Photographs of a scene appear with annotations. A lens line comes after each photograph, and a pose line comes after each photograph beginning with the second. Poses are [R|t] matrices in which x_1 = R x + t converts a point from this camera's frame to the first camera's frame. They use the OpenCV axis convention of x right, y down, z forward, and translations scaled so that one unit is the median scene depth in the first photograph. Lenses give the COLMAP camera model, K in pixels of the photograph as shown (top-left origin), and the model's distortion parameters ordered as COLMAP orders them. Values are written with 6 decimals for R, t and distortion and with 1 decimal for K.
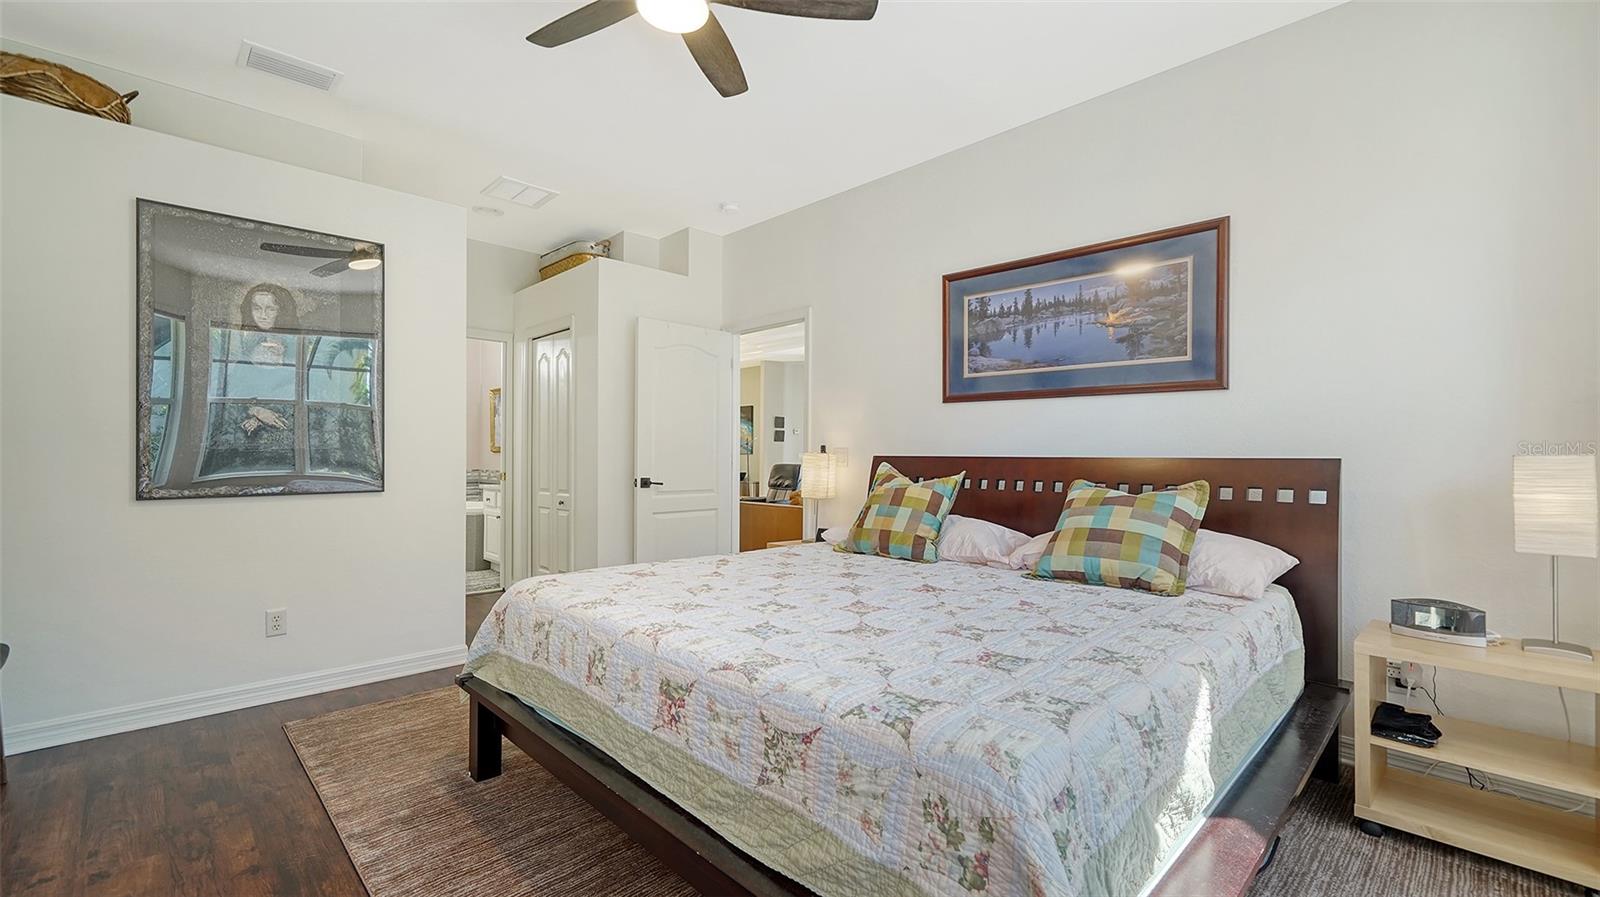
lens RADIAL K [[682.5, 0, 804.9], [0, 682.5, 444.4], [0, 0, 1]] dist [0.012881, 0.000299]
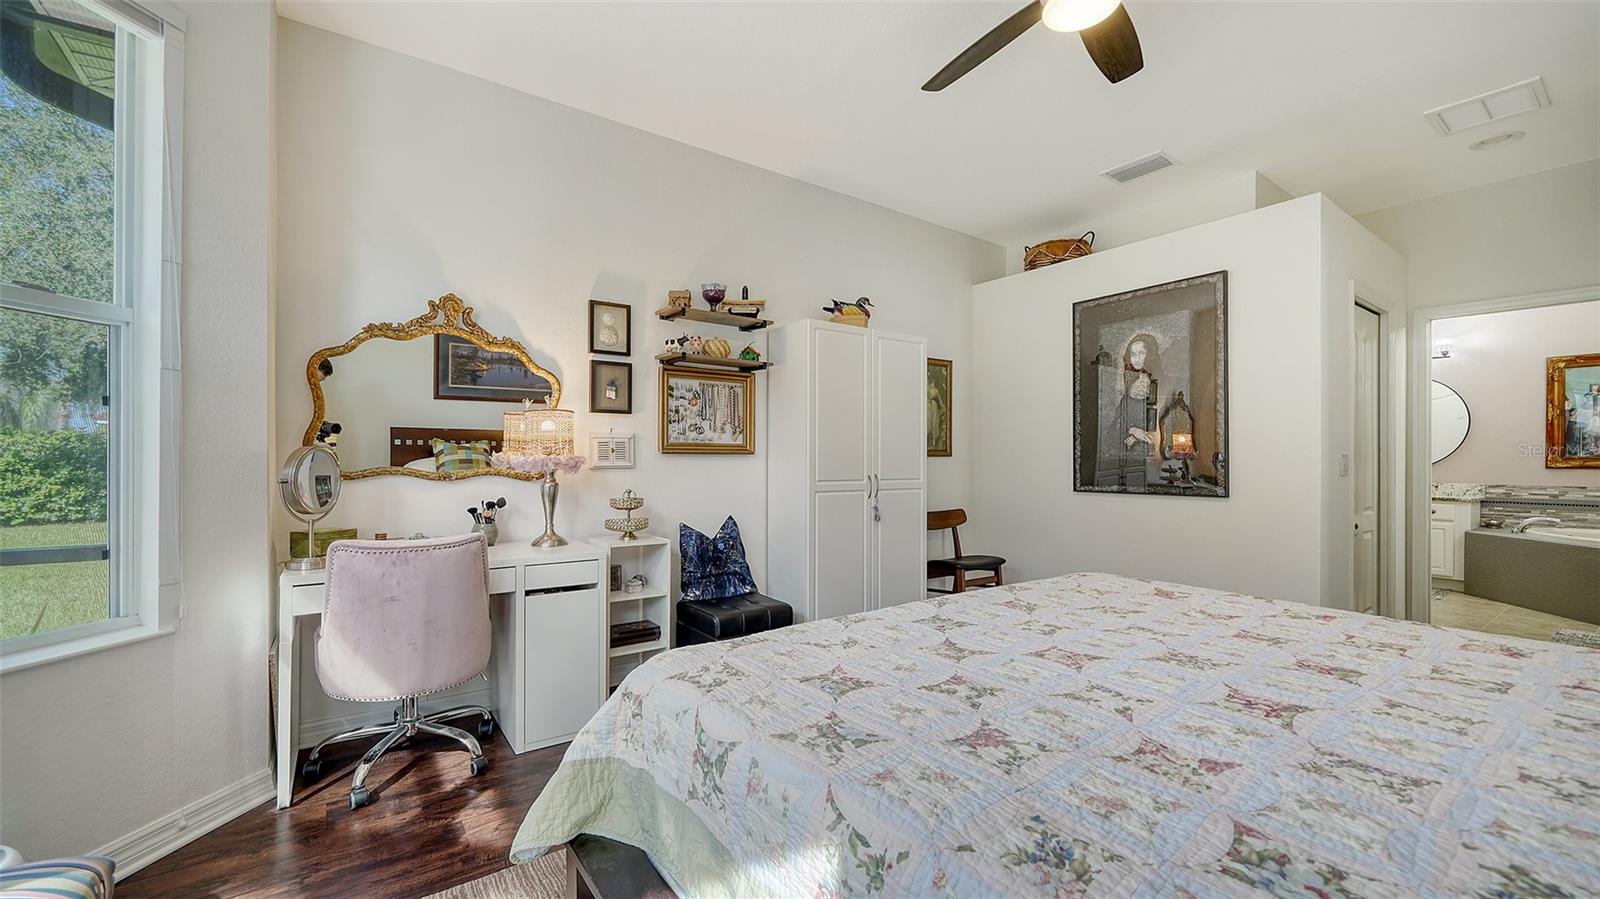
lens RADIAL K [[682.5, 0, 806.6], [0, 682.5, 447.4], [0, 0, 1]] dist [0.012881, 0.000299]
pose [[-0.156663, -0.019926, -0.987451, 1.000742], [-0.001607, 0.999800, -0.019920, 0.018838], [0.987651, -0.001534, -0.156664, 0.923527]]
